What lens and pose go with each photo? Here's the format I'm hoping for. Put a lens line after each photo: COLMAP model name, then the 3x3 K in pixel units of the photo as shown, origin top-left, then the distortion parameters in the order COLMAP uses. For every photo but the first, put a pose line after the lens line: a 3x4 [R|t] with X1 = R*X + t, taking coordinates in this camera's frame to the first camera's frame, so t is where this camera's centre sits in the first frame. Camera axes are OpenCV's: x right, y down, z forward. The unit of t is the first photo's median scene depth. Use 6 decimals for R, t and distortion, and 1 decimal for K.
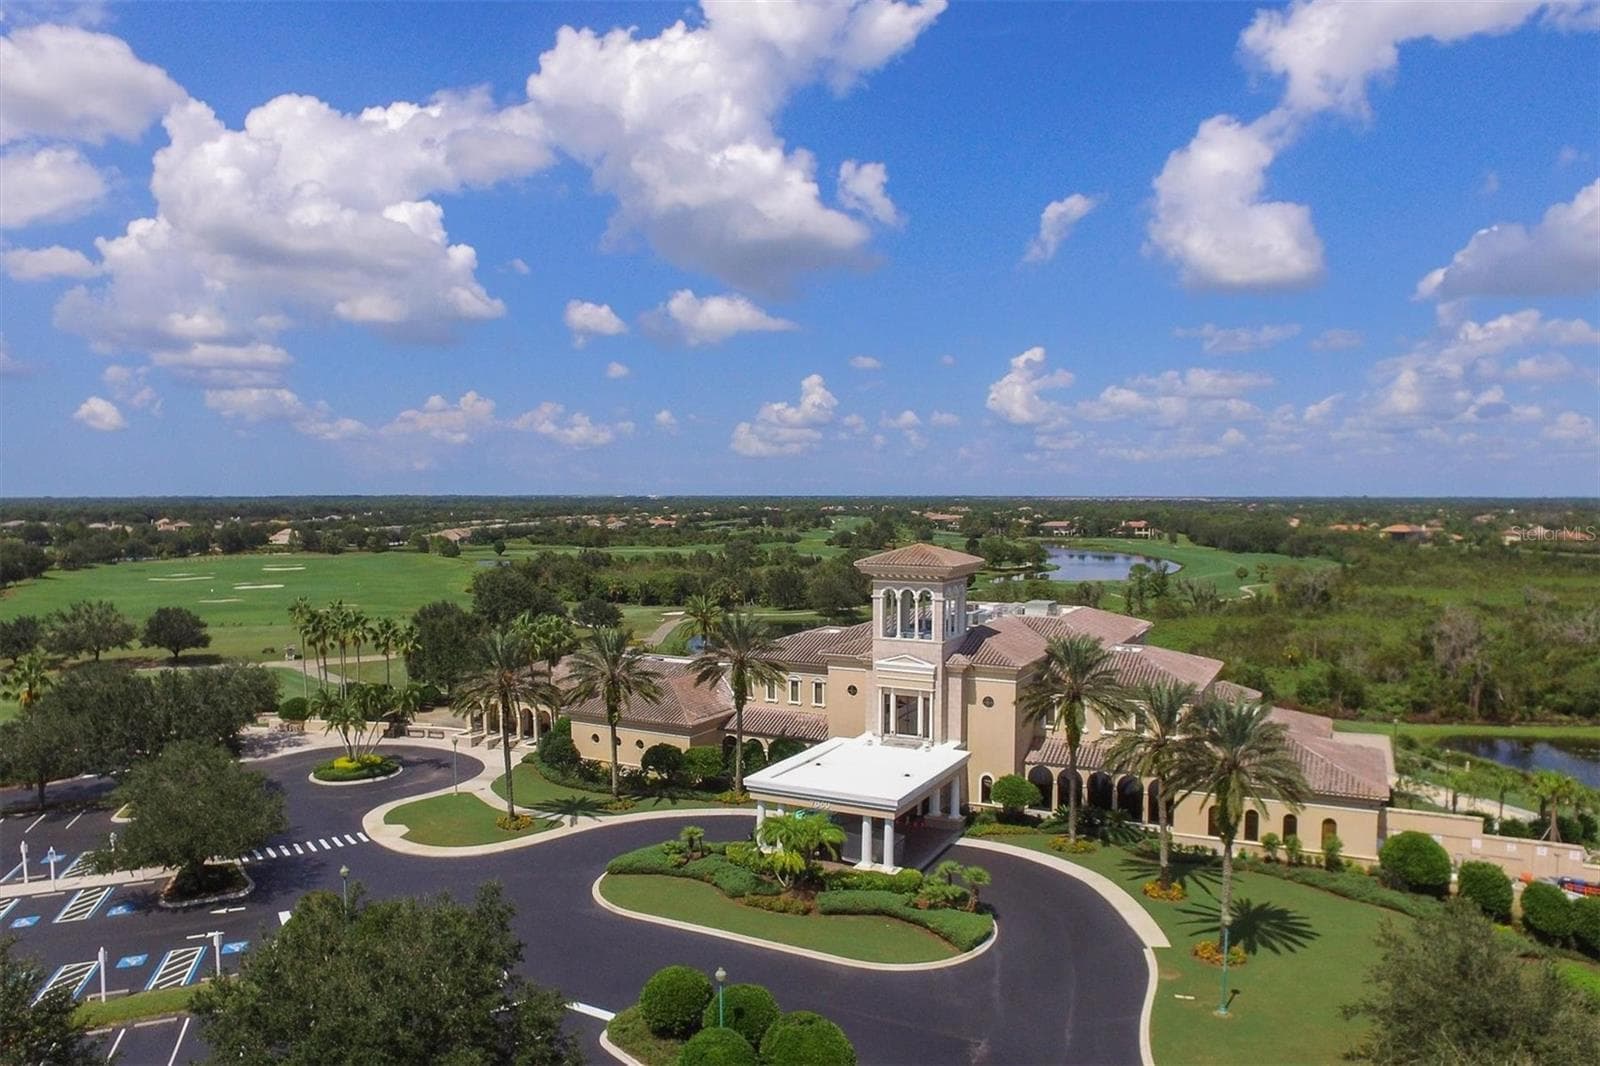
lens RADIAL K [[1224.4, 0, 800.0], [0, 1224.4, 533.0], [0, 0, 1]] dist [-0.102782, 0.118499]
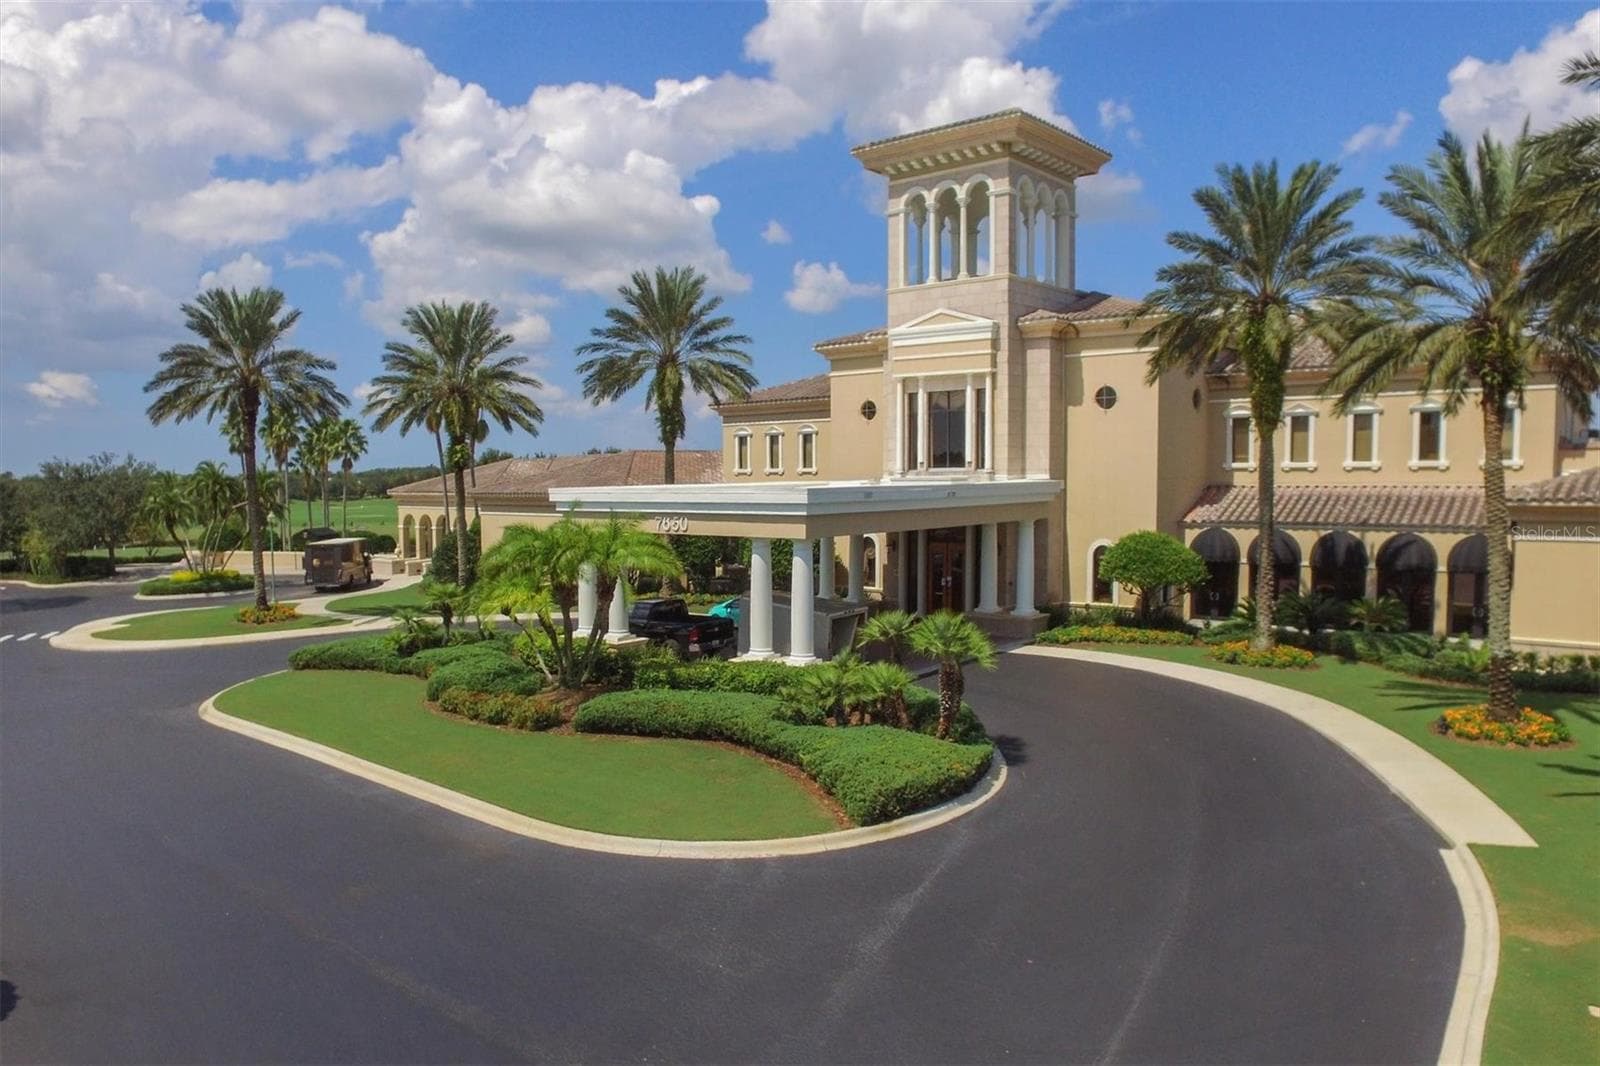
lens RADIAL K [[1224.4, 0, 800.0], [0, 1224.4, 533.0], [0, 0, 1]] dist [-0.102782, 0.118499]
pose [[0.977605, 0.007646, -0.210310, 0.140429], [-0.005656, 0.999933, 0.010061, 0.194686], [0.210373, -0.008646, 0.977583, 0.495094]]
